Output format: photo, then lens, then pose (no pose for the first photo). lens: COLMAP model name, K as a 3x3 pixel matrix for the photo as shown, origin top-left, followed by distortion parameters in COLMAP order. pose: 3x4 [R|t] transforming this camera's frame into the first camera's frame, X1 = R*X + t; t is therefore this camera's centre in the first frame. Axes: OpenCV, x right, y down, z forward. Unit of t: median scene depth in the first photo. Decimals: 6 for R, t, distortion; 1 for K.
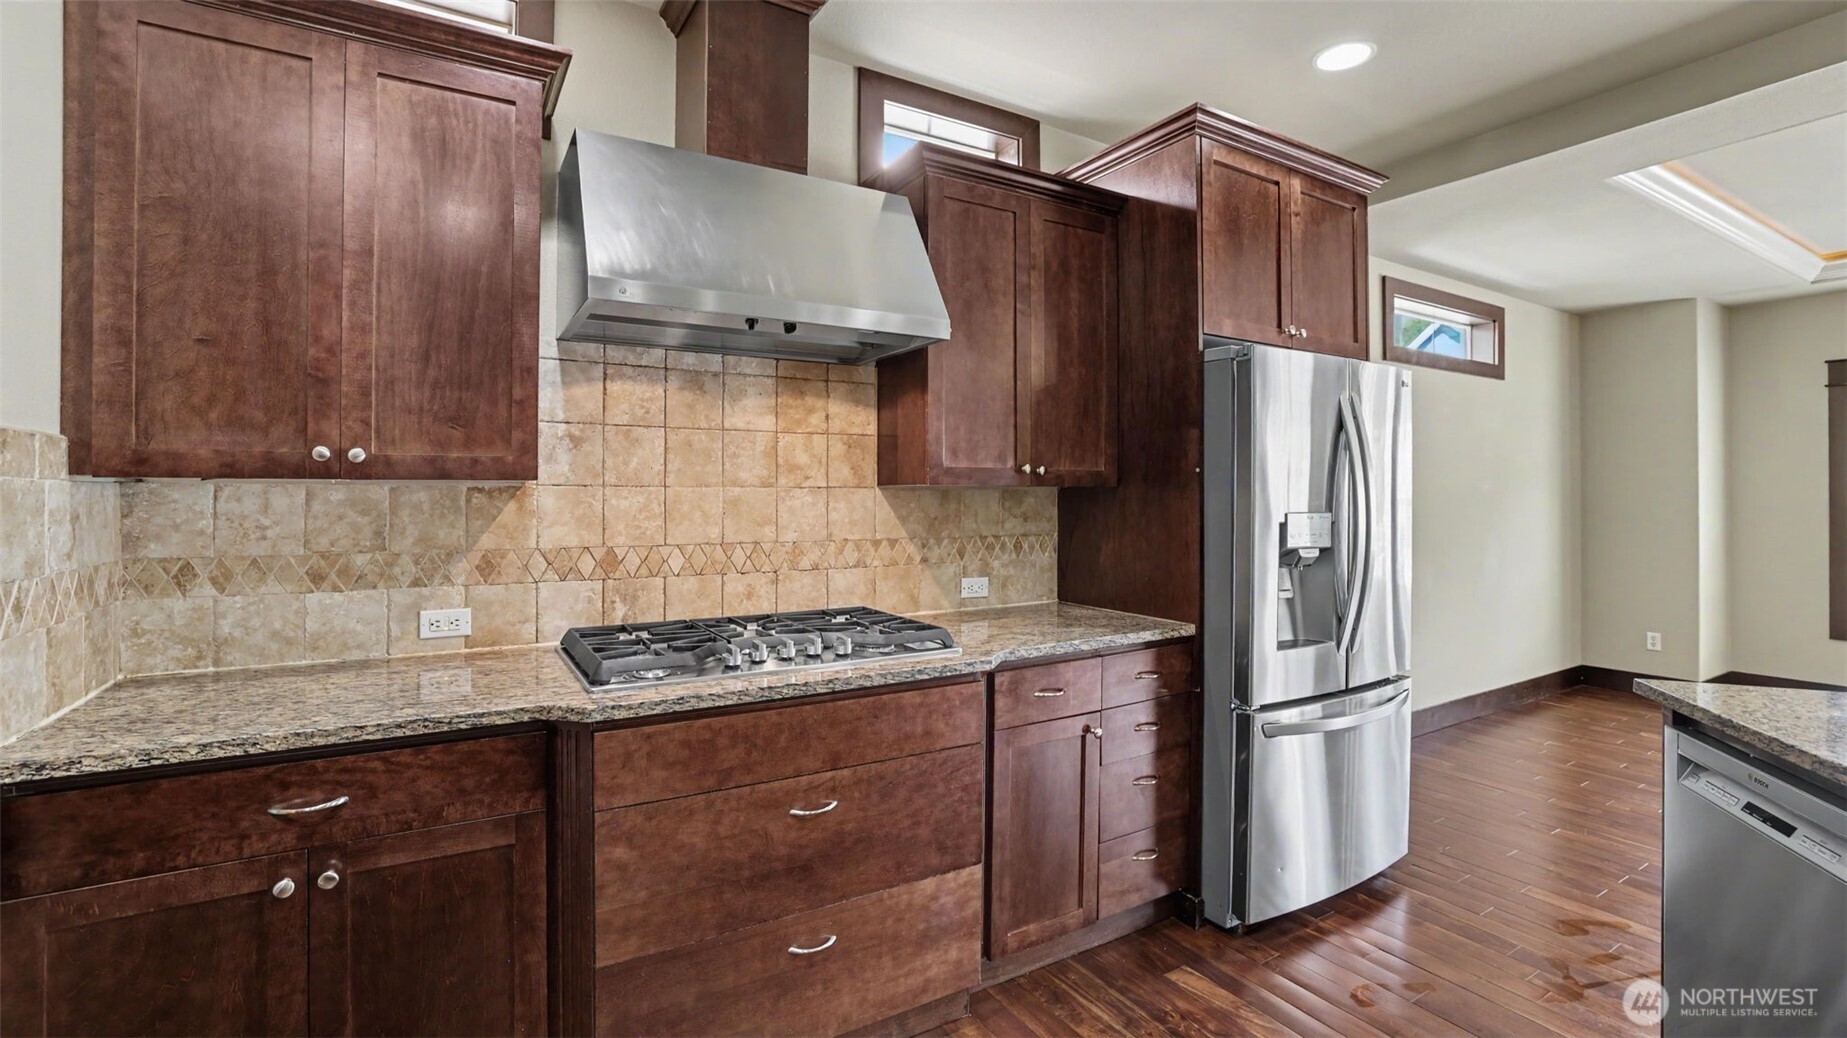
lens RADIAL K [[813.2, 0, 917.4], [0, 813.2, 489.7], [0, 0, 1]] dist [-0.041775, 0.012901]
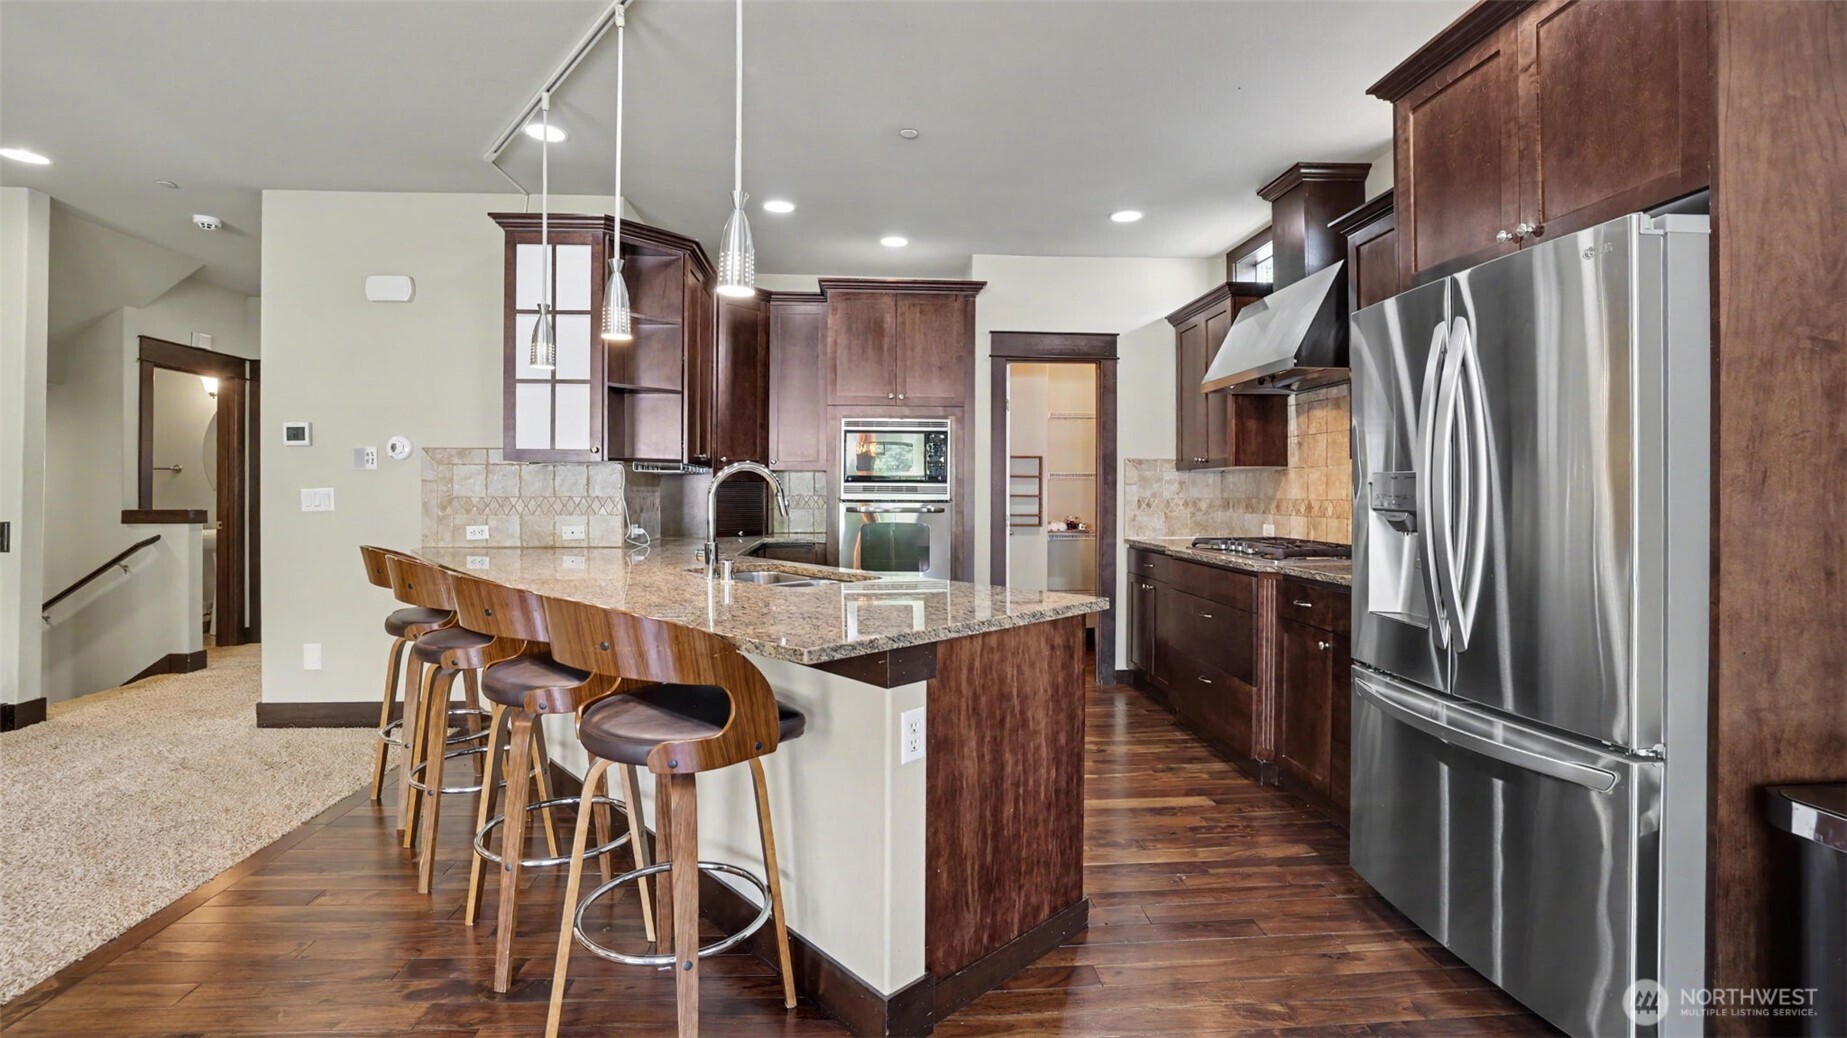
lens RADIAL K [[813.2, 0, 902.4], [0, 813.2, 495.5], [0, 0, 1]] dist [-0.041775, 0.012901]
pose [[-0.469205, -0.001343, -0.883089, 1.634174], [-0.001355, 0.999999, -0.000801, 0.060418], [0.883088, 0.000821, -0.469206, 0.993228]]
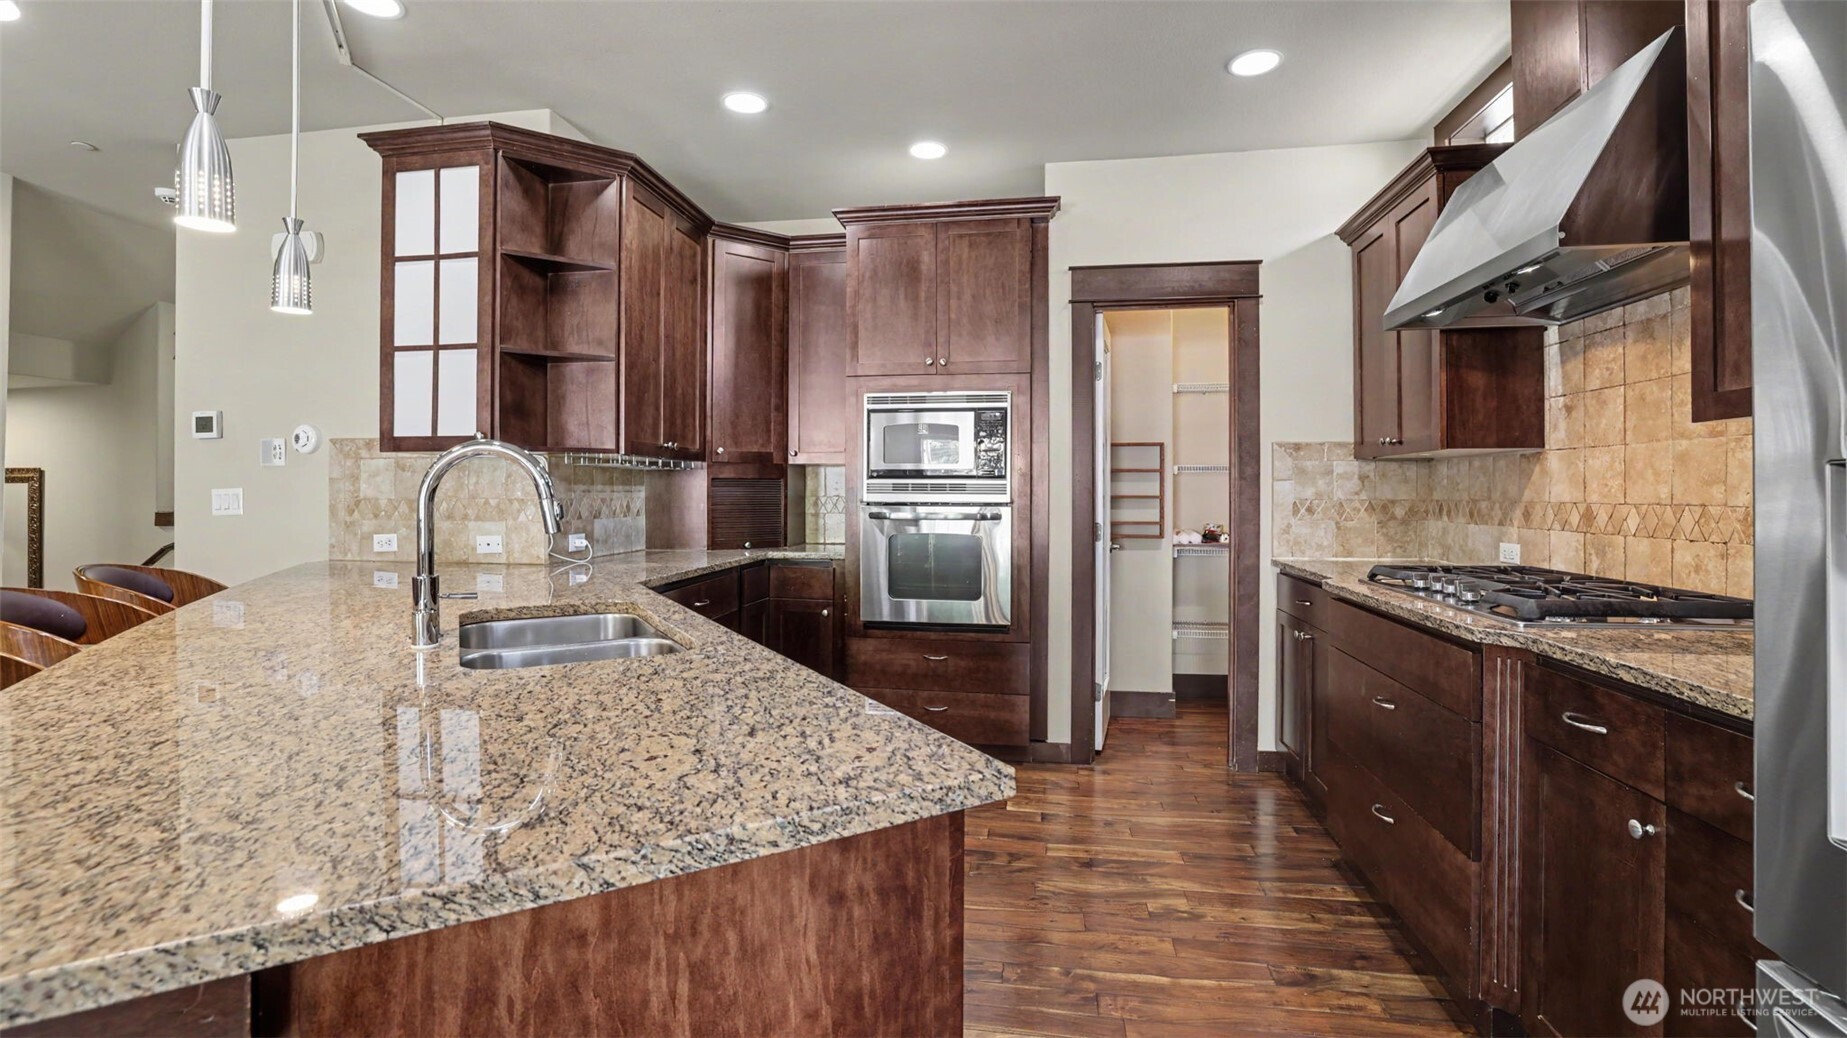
lens RADIAL K [[813.2, 0, 899.1], [0, 813.2, 492.7], [0, 0, 1]] dist [-0.041775, 0.012901]
pose [[-0.660033, -0.004677, -0.751222, 0.987593], [-0.000860, 0.999985, -0.005470, 0.060052], [0.751236, -0.002964, -0.660027, 0.960370]]
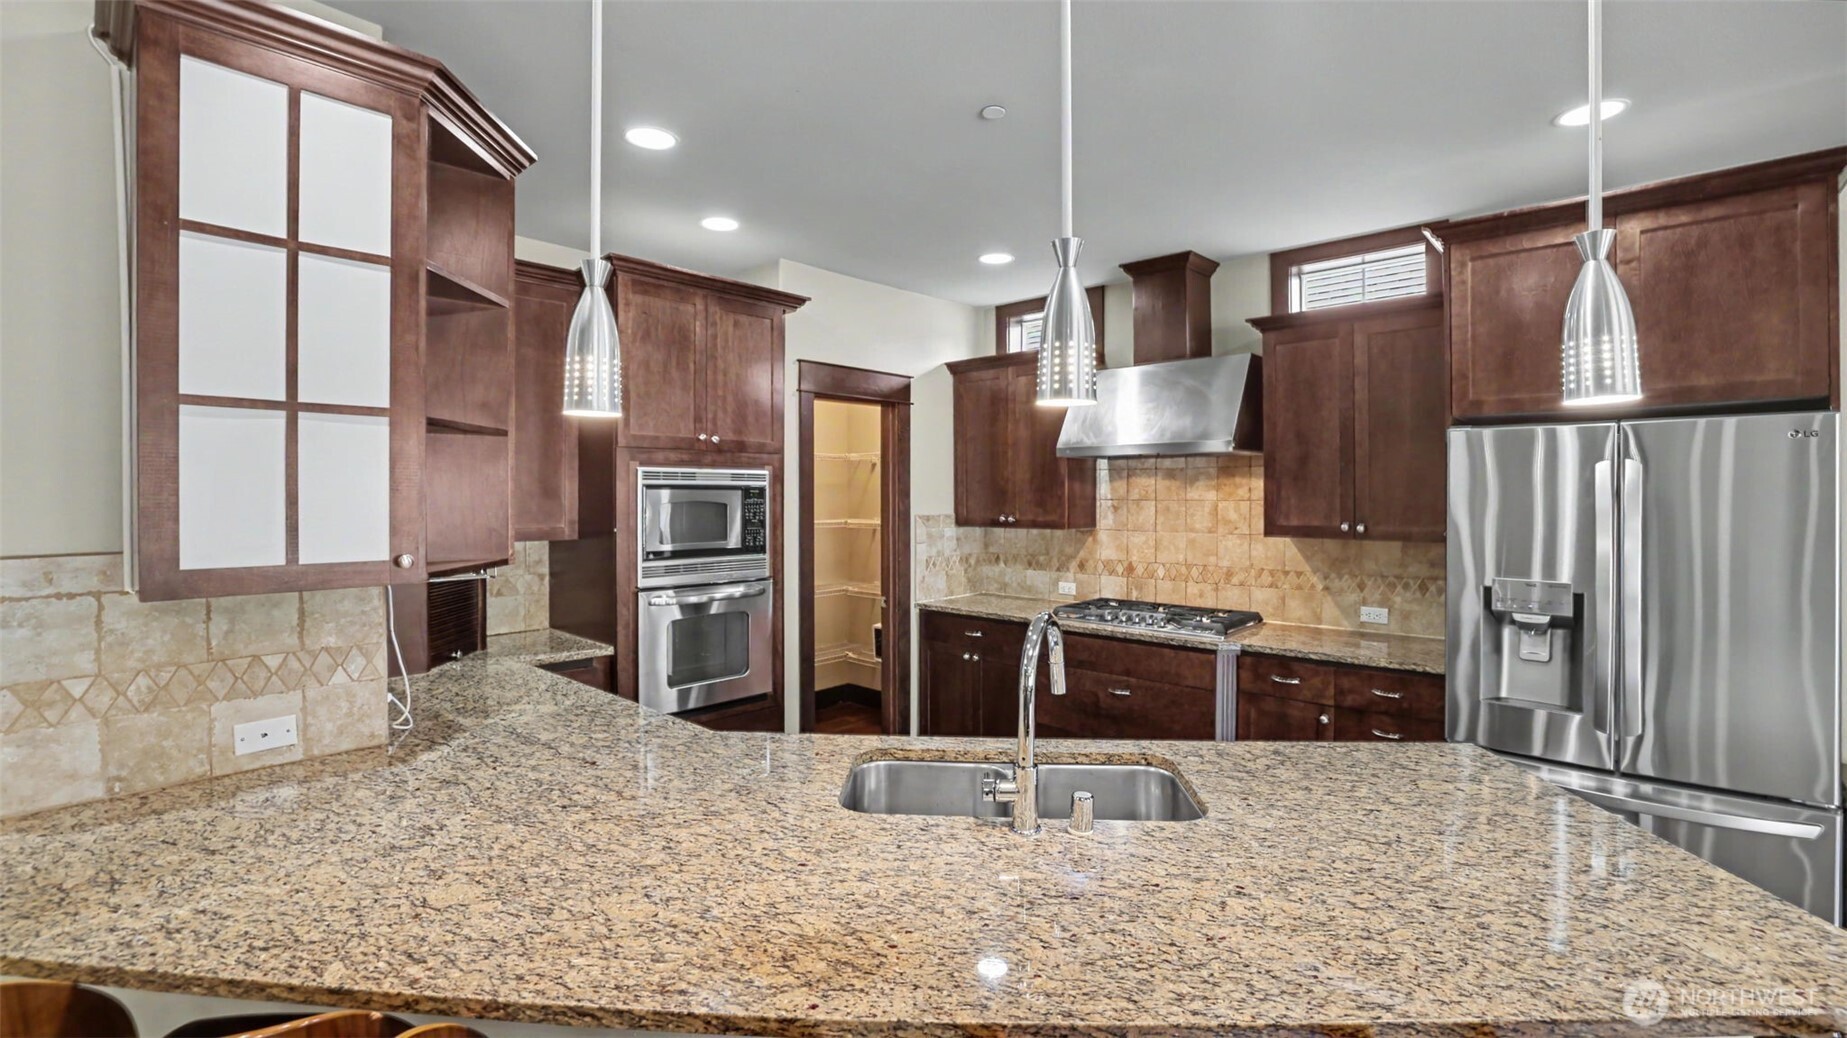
lens RADIAL K [[813.2, 0, 915.6], [0, 813.2, 505.0], [0, 0, 1]] dist [-0.041775, 0.012901]
pose [[0.273127, 0.008161, -0.961943, 1.341310], [0.006331, 0.999927, 0.010281, -0.087940], [0.961957, -0.008898, 0.273056, -0.057171]]
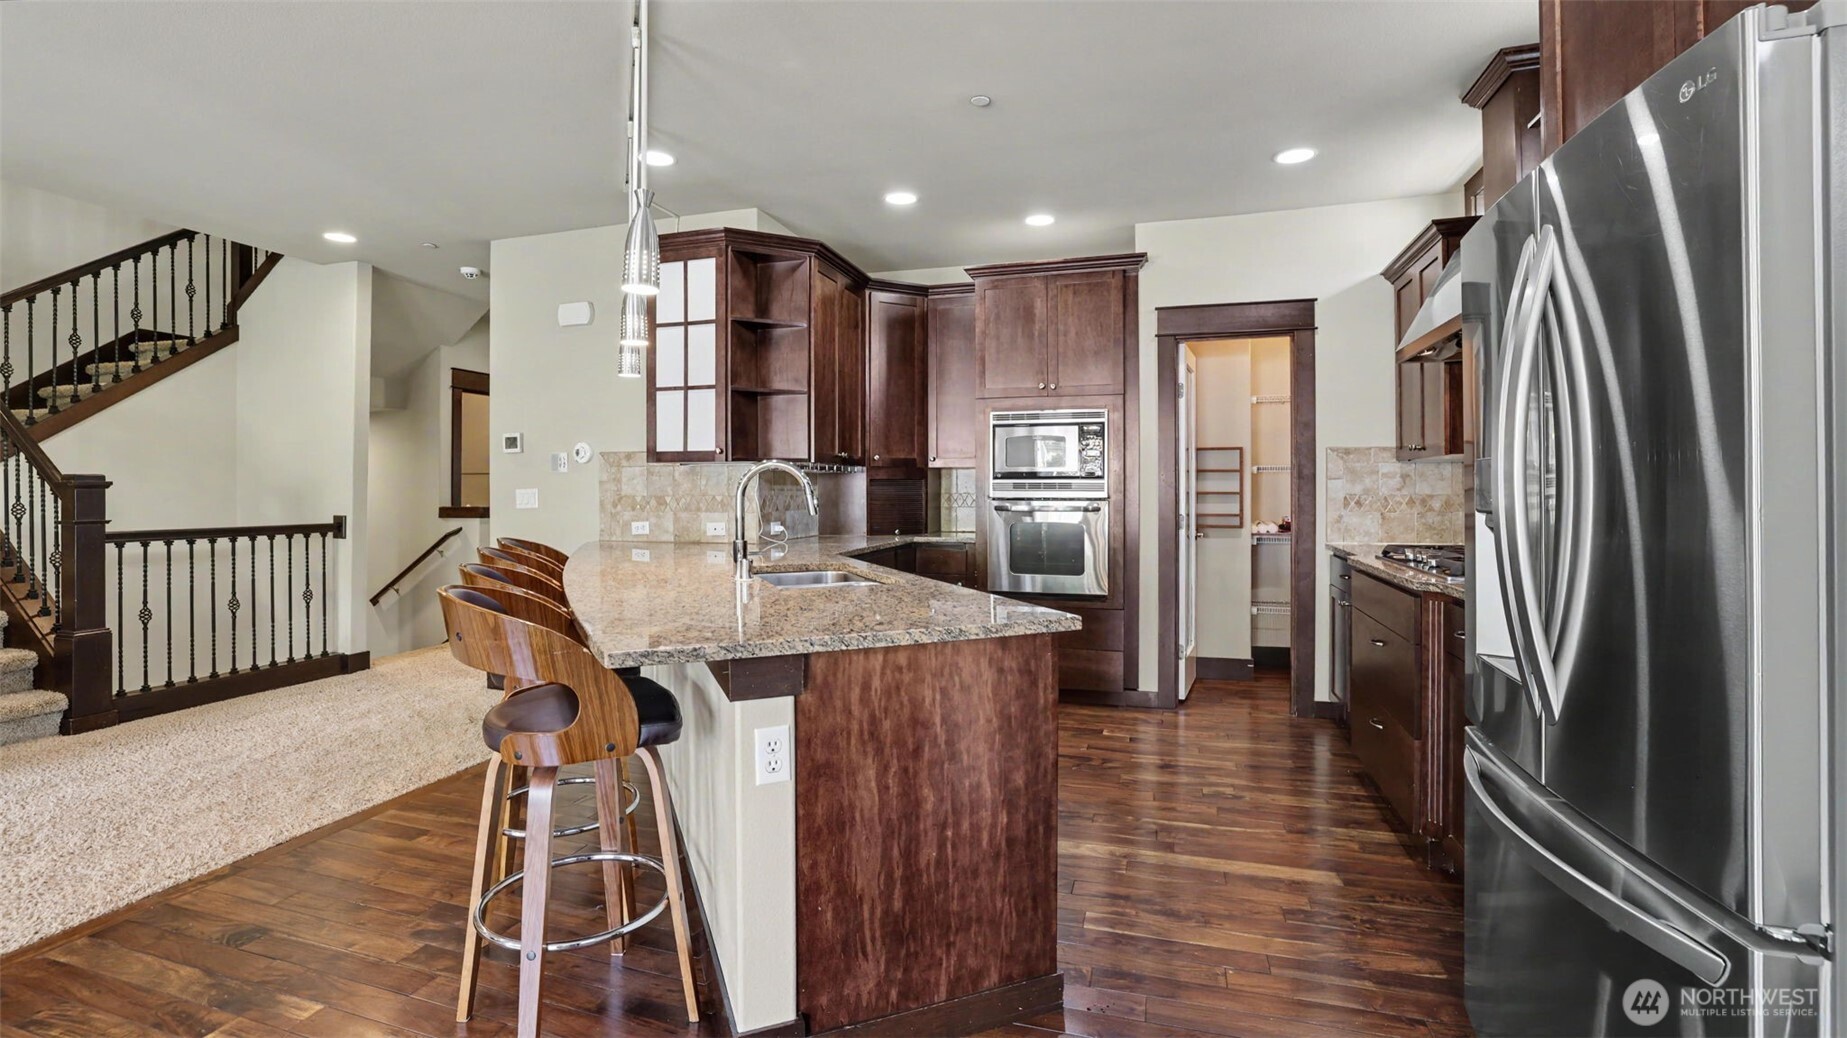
lens RADIAL K [[813.2, 0, 898.1], [0, 813.2, 494.1], [0, 0, 1]] dist [-0.041775, 0.012901]
pose [[-0.757742, 0.000920, -0.652553, 1.328400], [0.001875, 0.999998, -0.000768, 0.062005], [0.652551, -0.001805, -0.757743, 1.239382]]
